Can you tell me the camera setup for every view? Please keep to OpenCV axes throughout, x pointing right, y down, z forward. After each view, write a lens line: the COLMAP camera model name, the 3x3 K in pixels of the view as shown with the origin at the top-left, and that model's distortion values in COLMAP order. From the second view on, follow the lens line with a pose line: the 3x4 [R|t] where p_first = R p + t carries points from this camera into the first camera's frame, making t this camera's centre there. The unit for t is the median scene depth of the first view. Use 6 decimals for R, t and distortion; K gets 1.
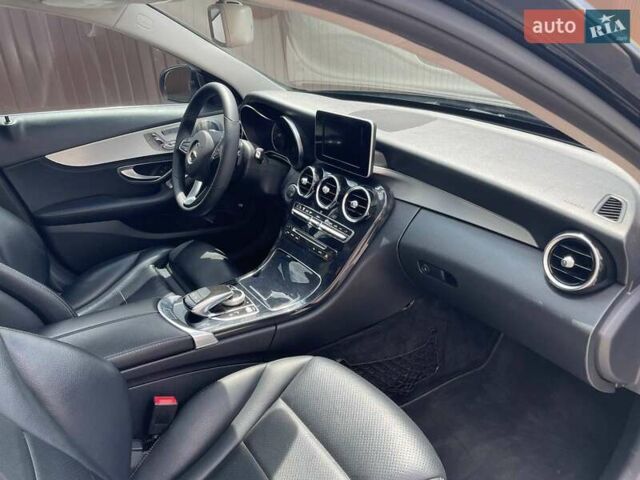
lens RADIAL K [[477.3, 0, 320.0], [0, 477.3, 240.0], [0, 0, 1]] dist [0.082917, -0.099529]
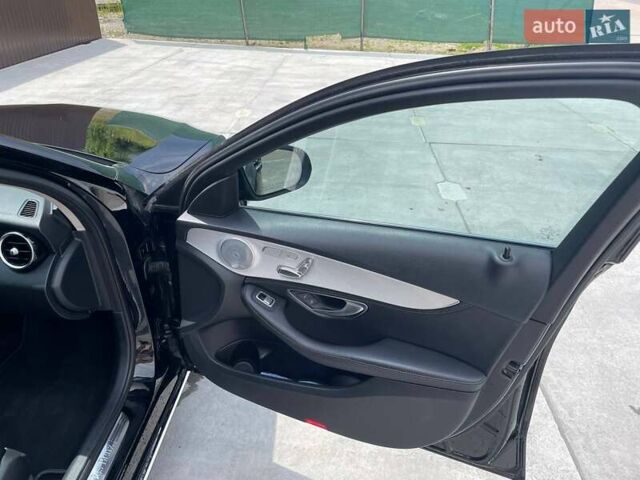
lens RADIAL K [[478.4, 0, 307.8], [0, 478.4, 240.1], [0, 0, 1]] dist [0.083178, -0.101376]
pose [[0.623168, -0.337961, 0.705297, 0.019180], [0.298051, 0.936382, 0.185348, 0.003228], [-0.723068, 0.094711, 0.684253, -0.450784]]
